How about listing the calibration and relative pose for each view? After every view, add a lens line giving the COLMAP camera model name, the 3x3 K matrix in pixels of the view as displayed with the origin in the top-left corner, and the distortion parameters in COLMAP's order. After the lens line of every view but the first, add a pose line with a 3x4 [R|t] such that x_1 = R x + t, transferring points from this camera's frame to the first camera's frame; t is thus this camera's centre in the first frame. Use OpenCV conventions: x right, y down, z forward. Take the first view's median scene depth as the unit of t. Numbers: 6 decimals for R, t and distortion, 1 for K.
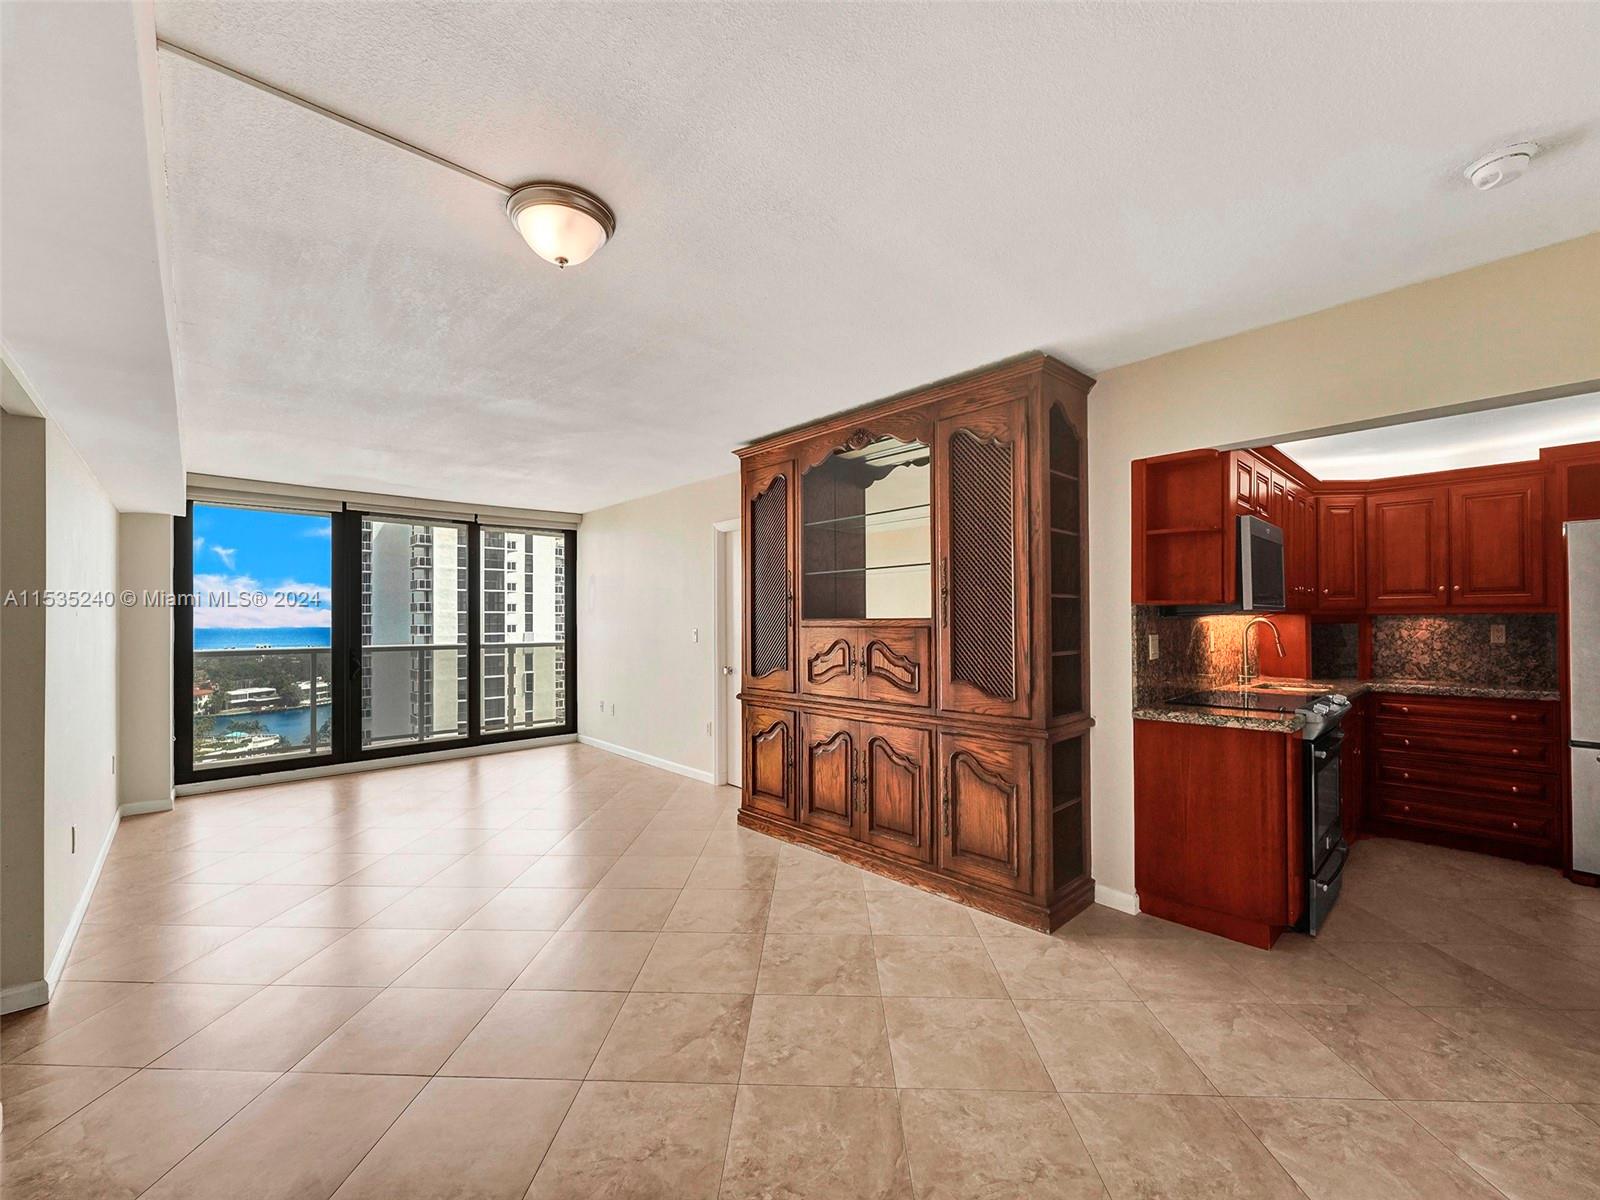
lens RADIAL K [[650.2, 0, 797.5], [0, 650.2, 615.5], [0, 0, 1]] dist [0.003480, -0.000163]
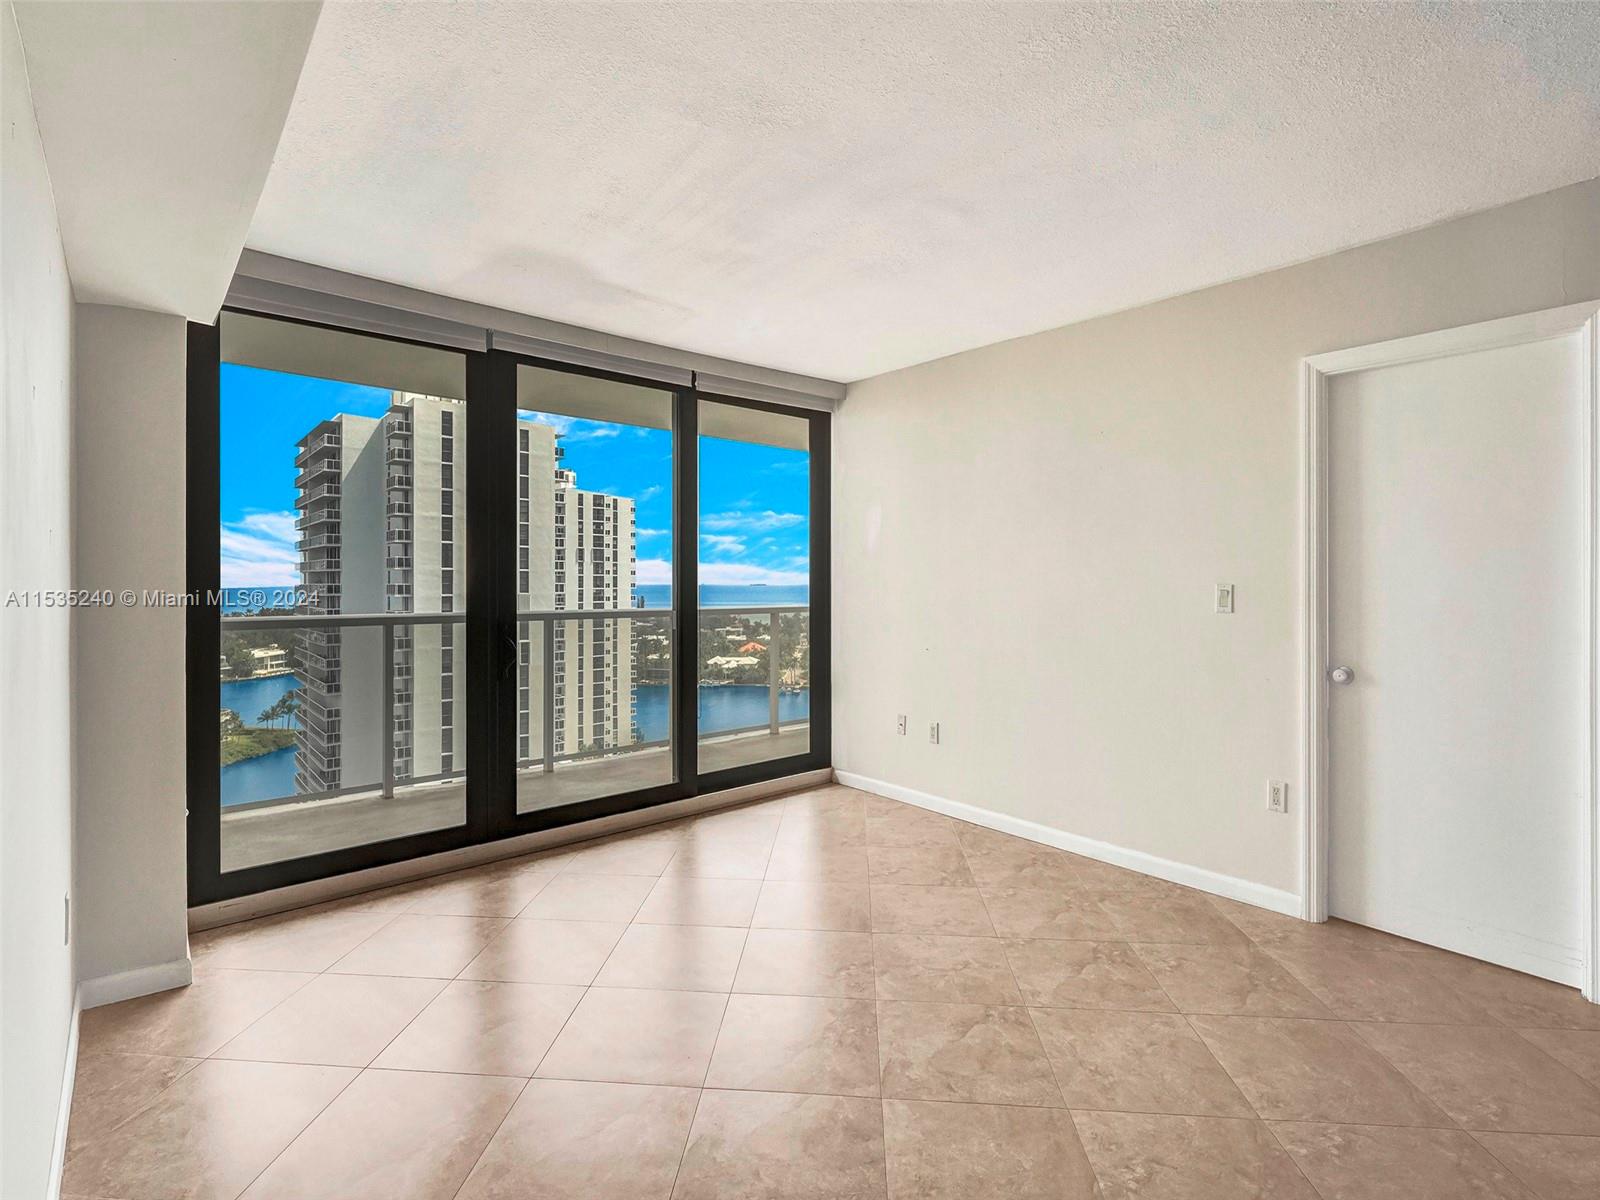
lens RADIAL K [[758.3, 0, 784.4], [0, 758.3, 581.4], [0, 0, 1]] dist [-0.001166, -0.000513]
pose [[0.999278, 0.006061, -0.037514, -0.419180], [-0.005798, 0.999958, 0.007135, 0.014864], [0.037556, -0.006912, 0.999271, 0.391928]]
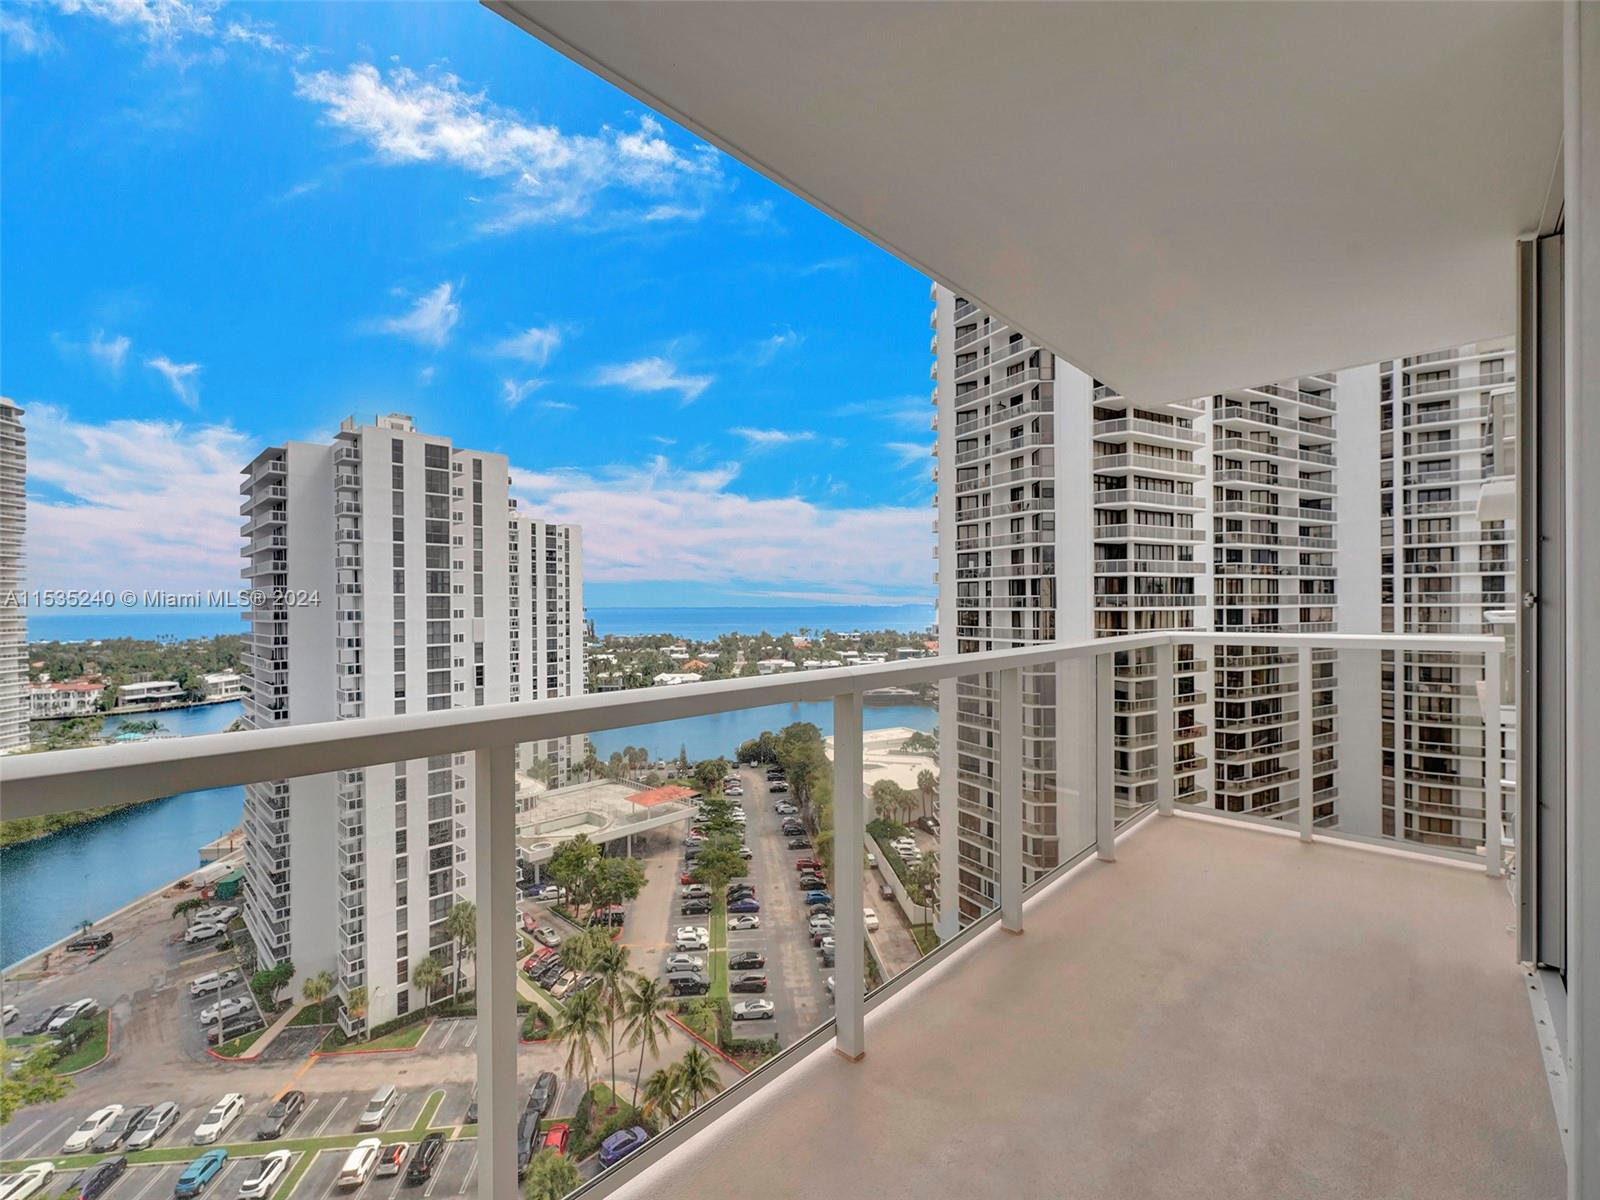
lens RADIAL K [[667.0, 0, 780.5], [0, 667.0, 604.8], [0, 0, 1]] dist [0.001899, -0.000165]
pose [[0.998461, -0.002750, 0.055394, -0.629673], [0.002332, 0.999968, 0.007616, 0.025106], [-0.055414, -0.007475, 0.998436, 0.979252]]
